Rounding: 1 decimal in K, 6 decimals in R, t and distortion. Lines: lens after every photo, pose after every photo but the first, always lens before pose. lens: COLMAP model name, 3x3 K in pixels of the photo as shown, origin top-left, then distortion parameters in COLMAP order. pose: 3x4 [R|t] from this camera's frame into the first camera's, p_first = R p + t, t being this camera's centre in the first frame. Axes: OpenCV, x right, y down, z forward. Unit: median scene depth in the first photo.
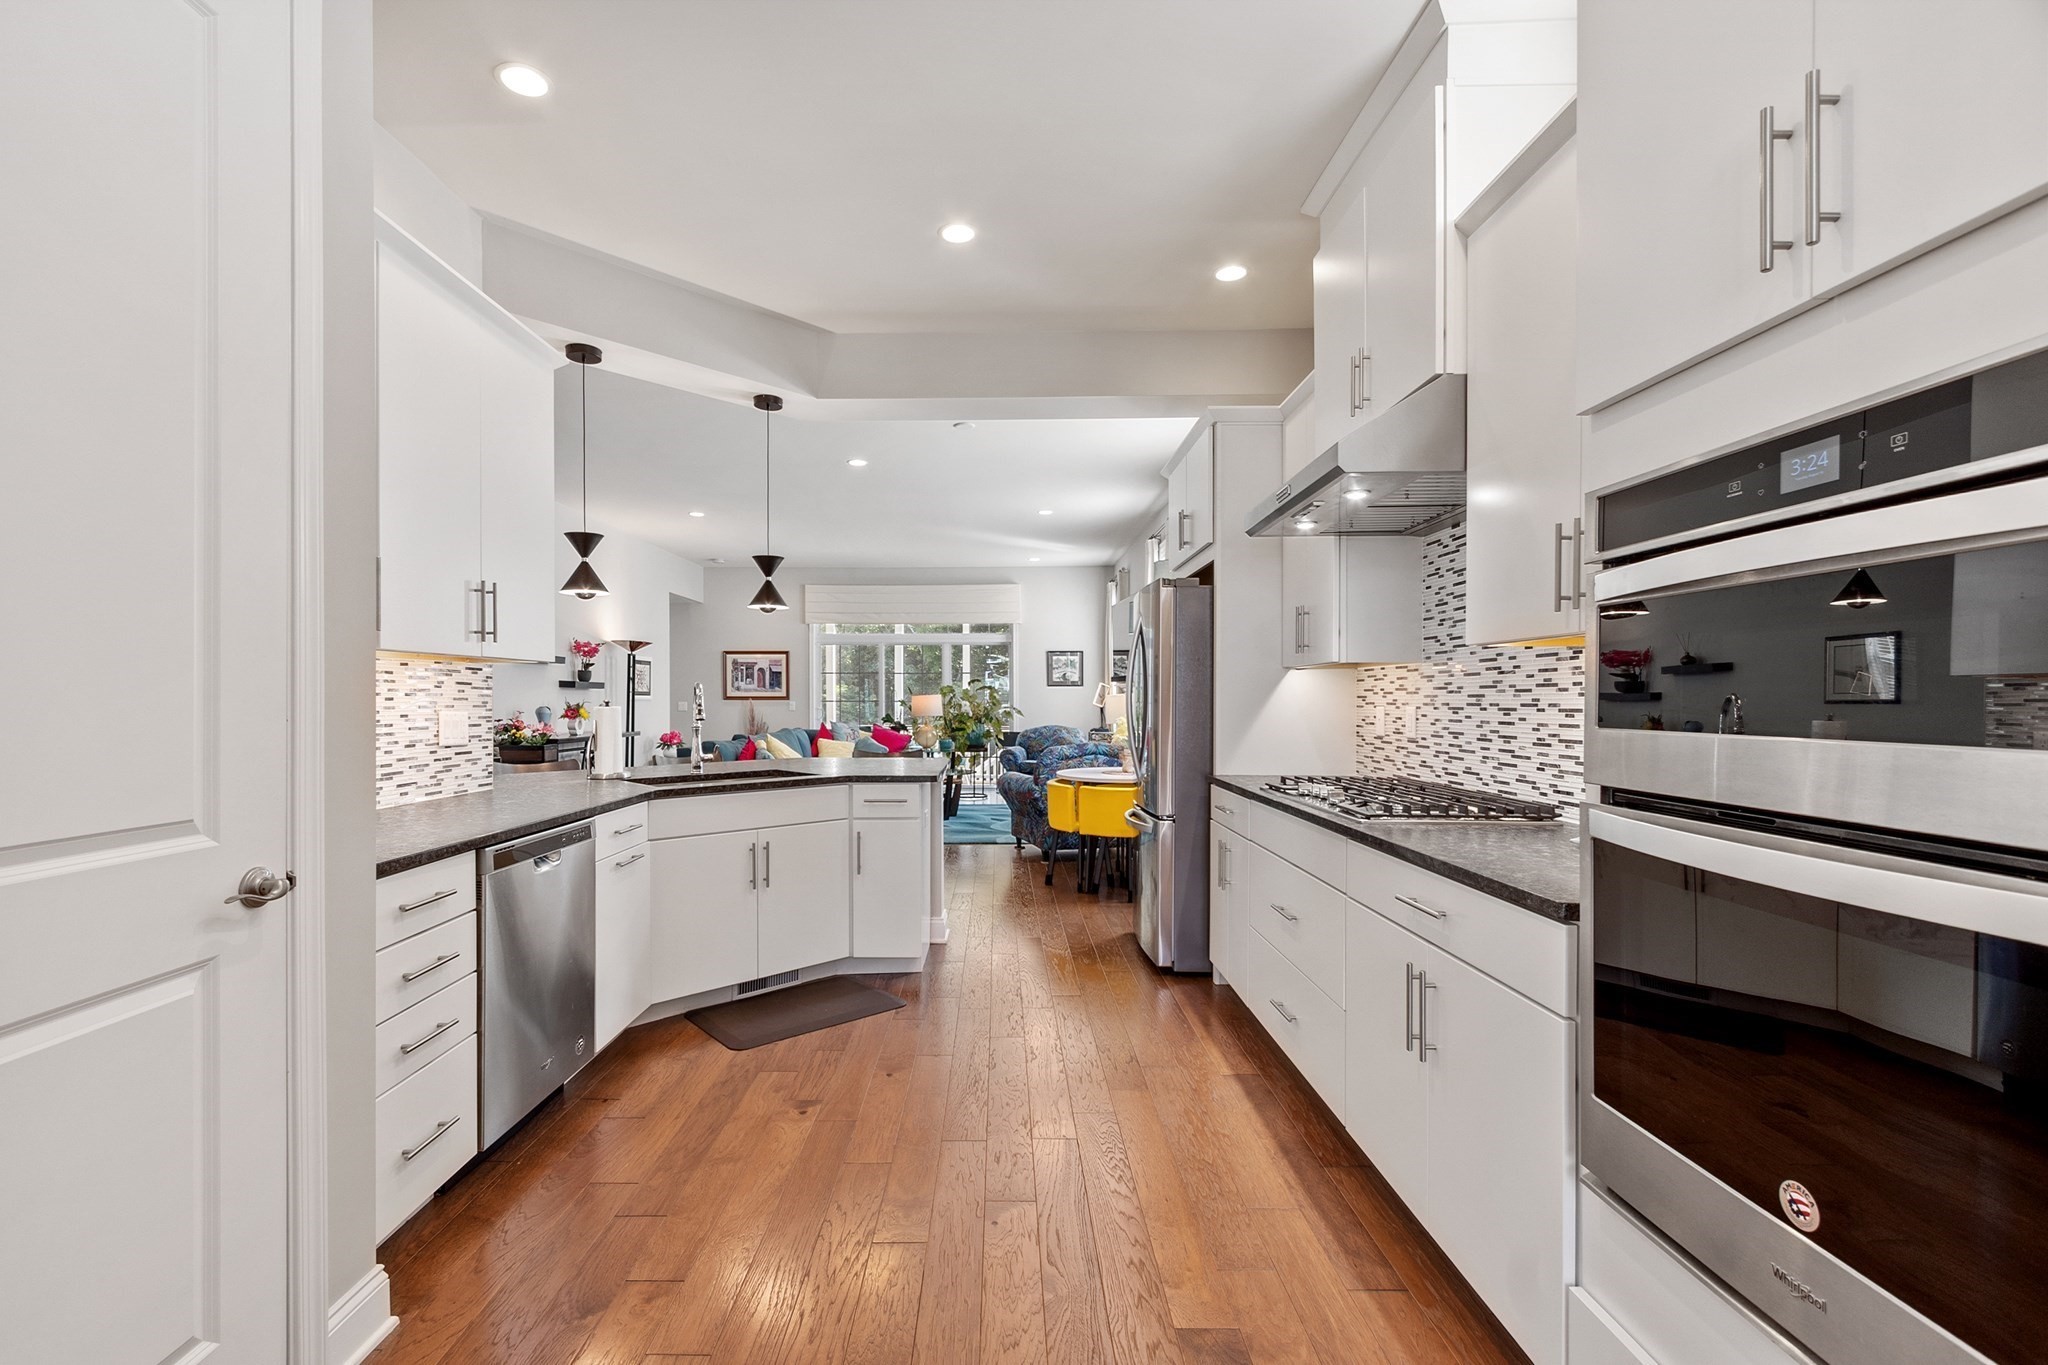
lens RADIAL K [[894.1, 0, 1008.5], [0, 894.1, 696.7], [0, 0, 1]] dist [0.004531, 0.001493]
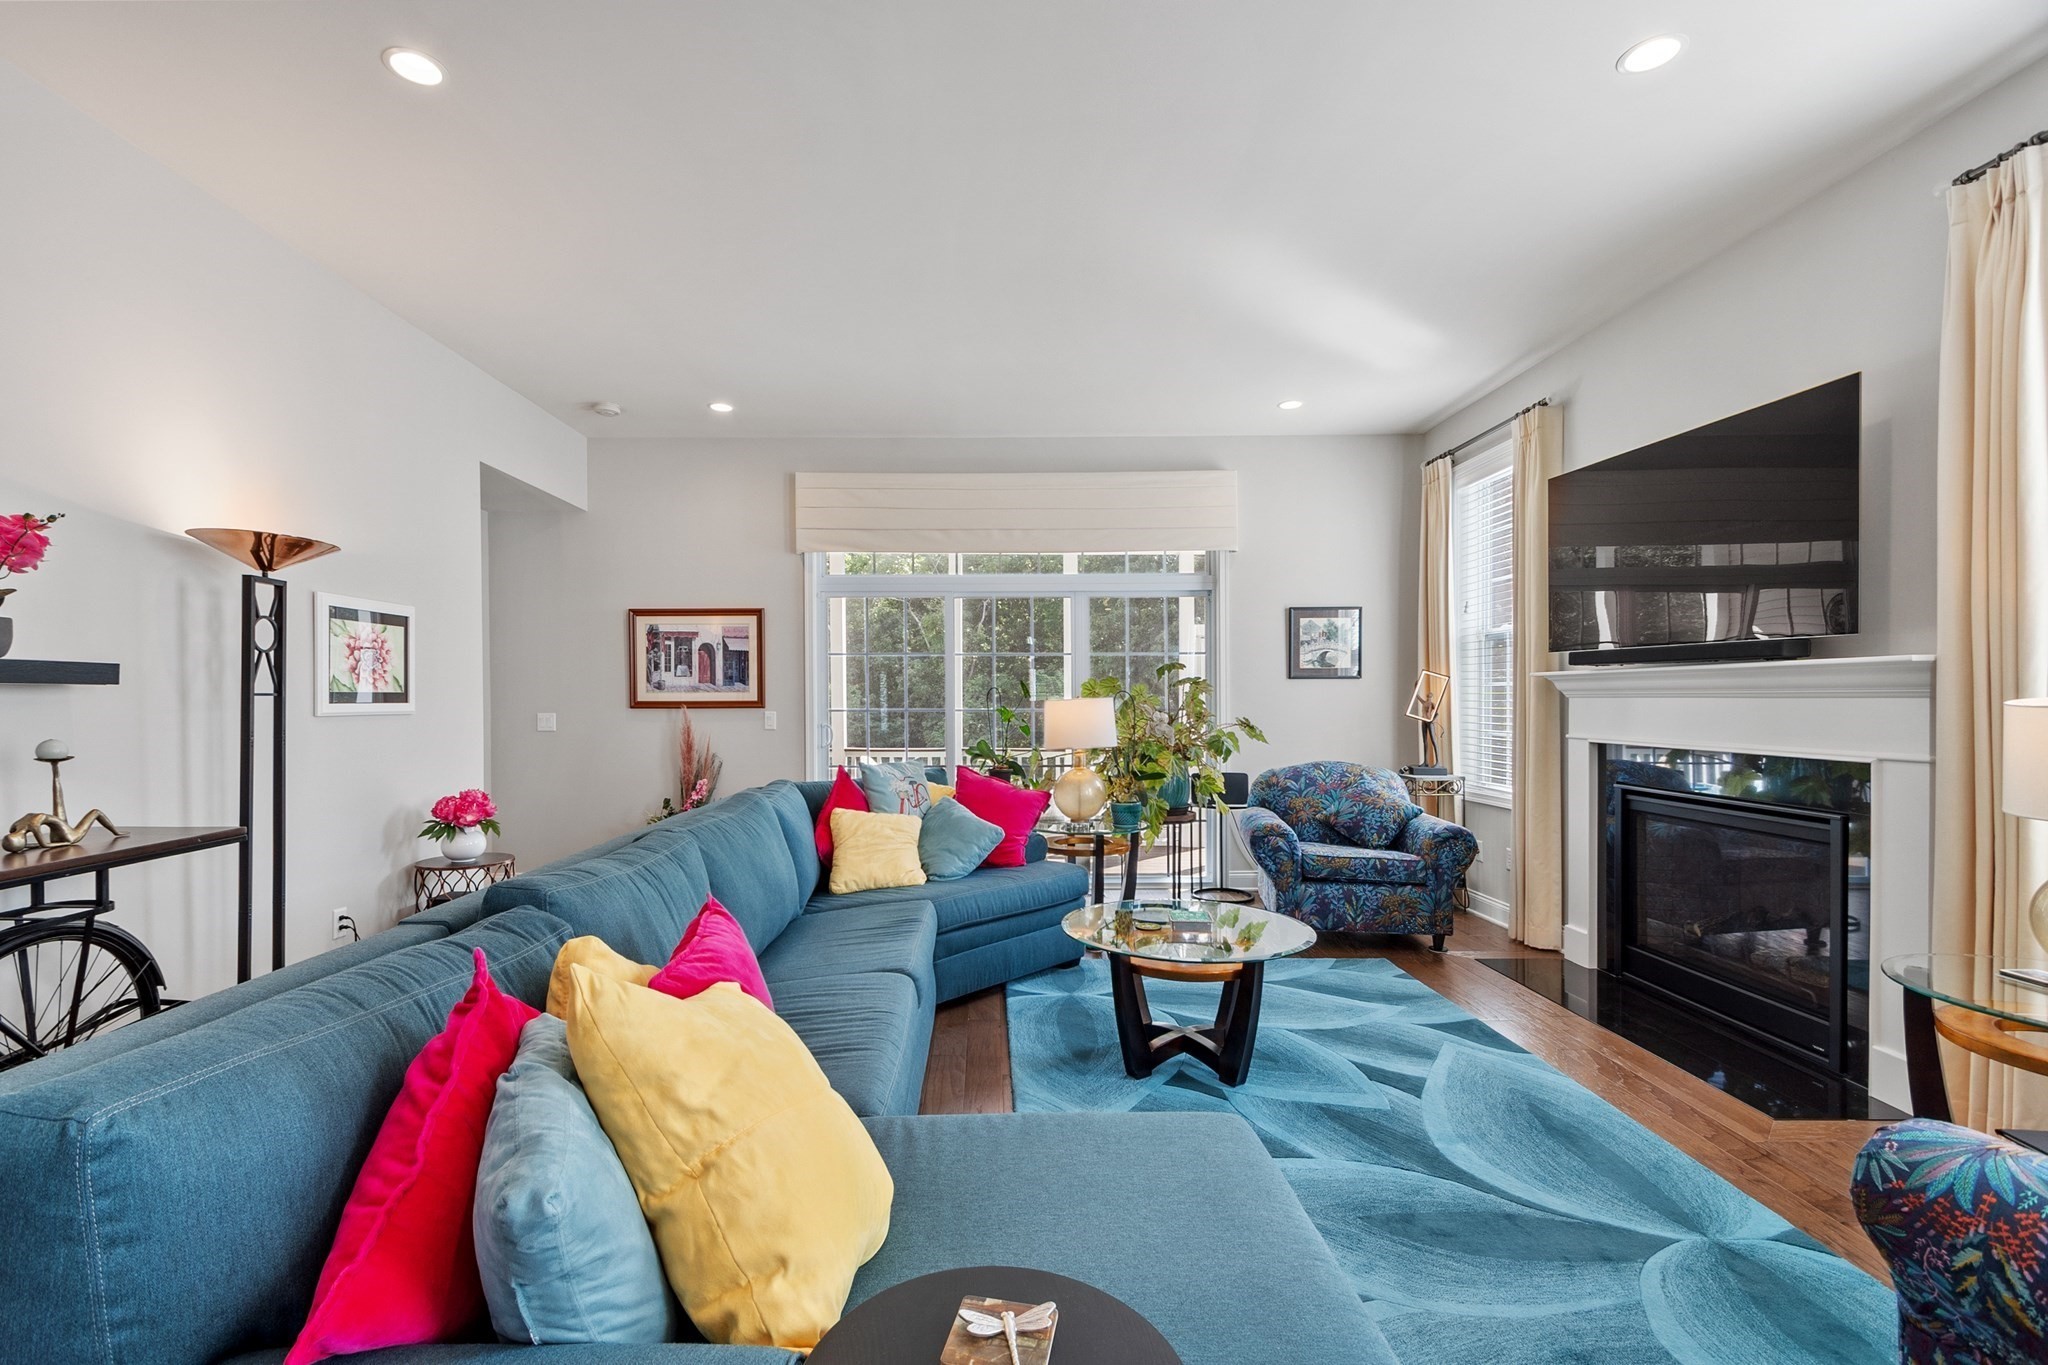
lens RADIAL K [[894.1, 0, 996.1], [0, 894.1, 703.7], [0, 0, 1]] dist [0.004531, 0.001493]
pose [[0.999993, -0.003743, 0.000916, -0.119302], [0.003734, 0.999953, 0.008975, -0.003100], [-0.000950, -0.008972, 0.999959, 0.513051]]
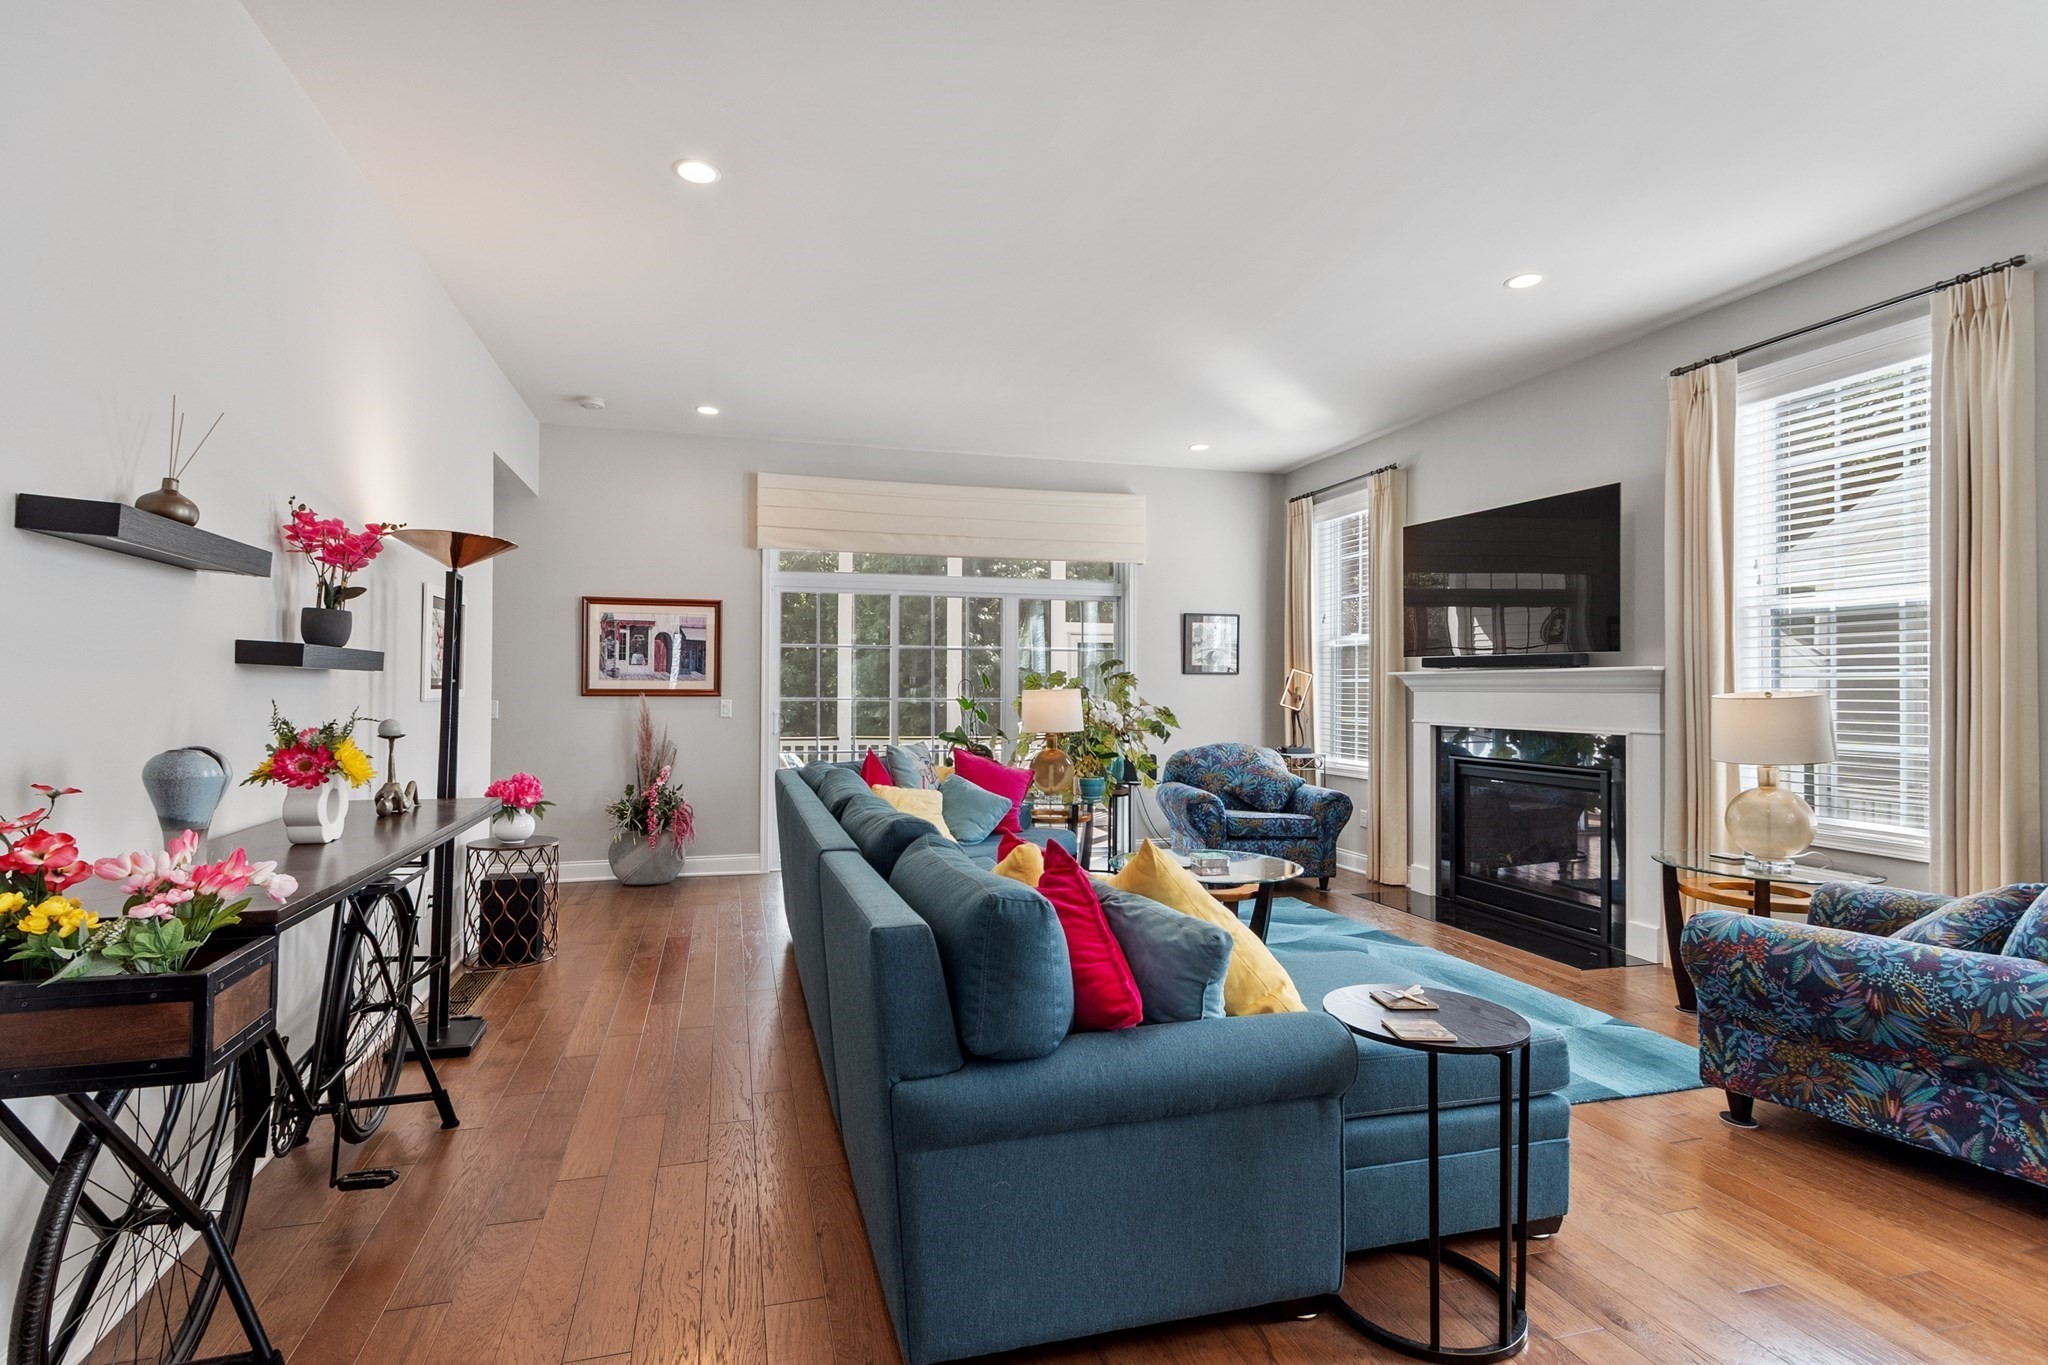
lens RADIAL K [[950.6, 0, 991.7], [0, 950.6, 678.4], [0, 0, 1]] dist [0.010598, -0.000396]
pose [[0.965695, 0.006648, 0.259594, -0.238794], [-0.004520, 0.999951, -0.008793, -0.003052], [-0.259640, 0.007319, 0.965678, 0.441855]]
